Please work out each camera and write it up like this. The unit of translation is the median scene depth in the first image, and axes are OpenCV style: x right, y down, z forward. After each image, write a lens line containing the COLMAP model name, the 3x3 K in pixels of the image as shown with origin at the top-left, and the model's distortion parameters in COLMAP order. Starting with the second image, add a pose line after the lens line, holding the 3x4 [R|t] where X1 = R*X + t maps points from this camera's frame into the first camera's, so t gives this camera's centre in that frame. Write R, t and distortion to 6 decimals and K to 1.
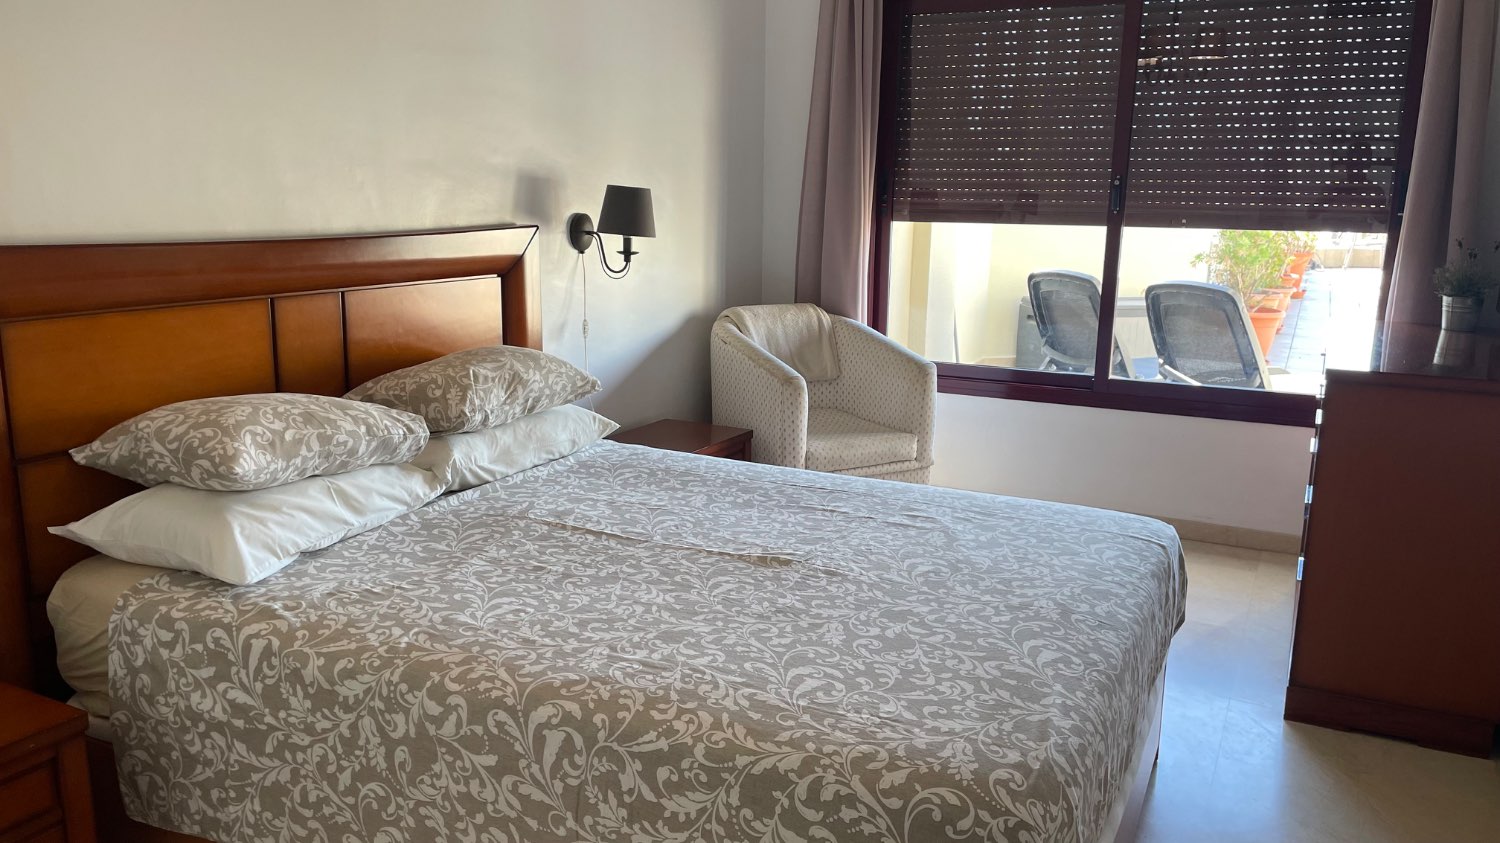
lens RADIAL K [[1138.5, 0, 751.8], [0, 1138.5, 421.9], [0, 0, 1]] dist [0.066058, -0.054546]
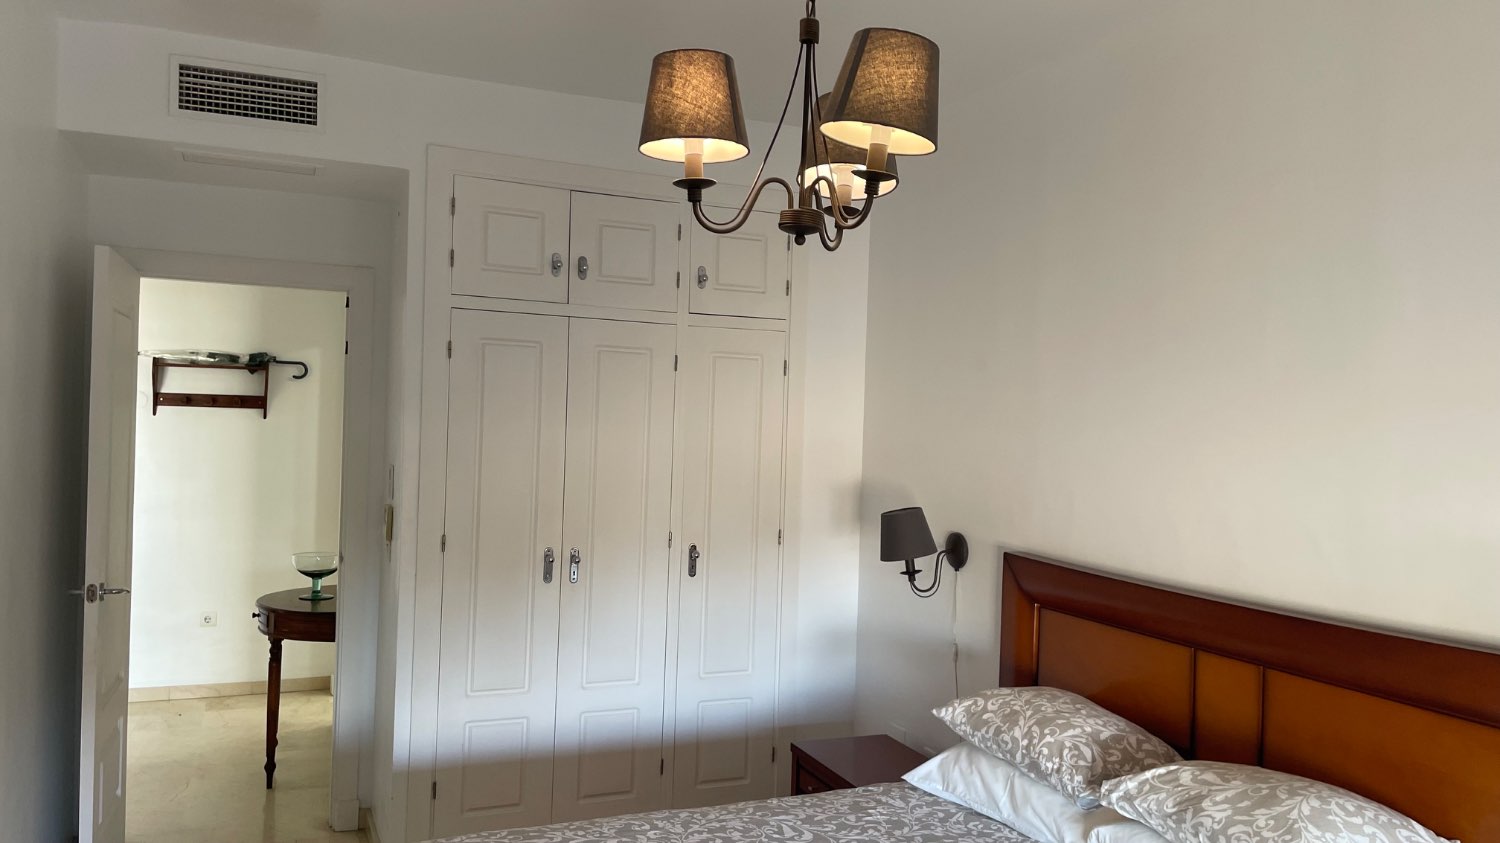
lens RADIAL K [[1138.5, 0, 751.8], [0, 1138.5, 422.7], [0, 0, 1]] dist [0.066058, -0.054546]
pose [[-0.626857, -0.031309, -0.778505, 0.866040], [-0.208129, 0.969611, 0.128593, -0.461647], [0.750821, 0.242639, -0.614324, 1.646153]]
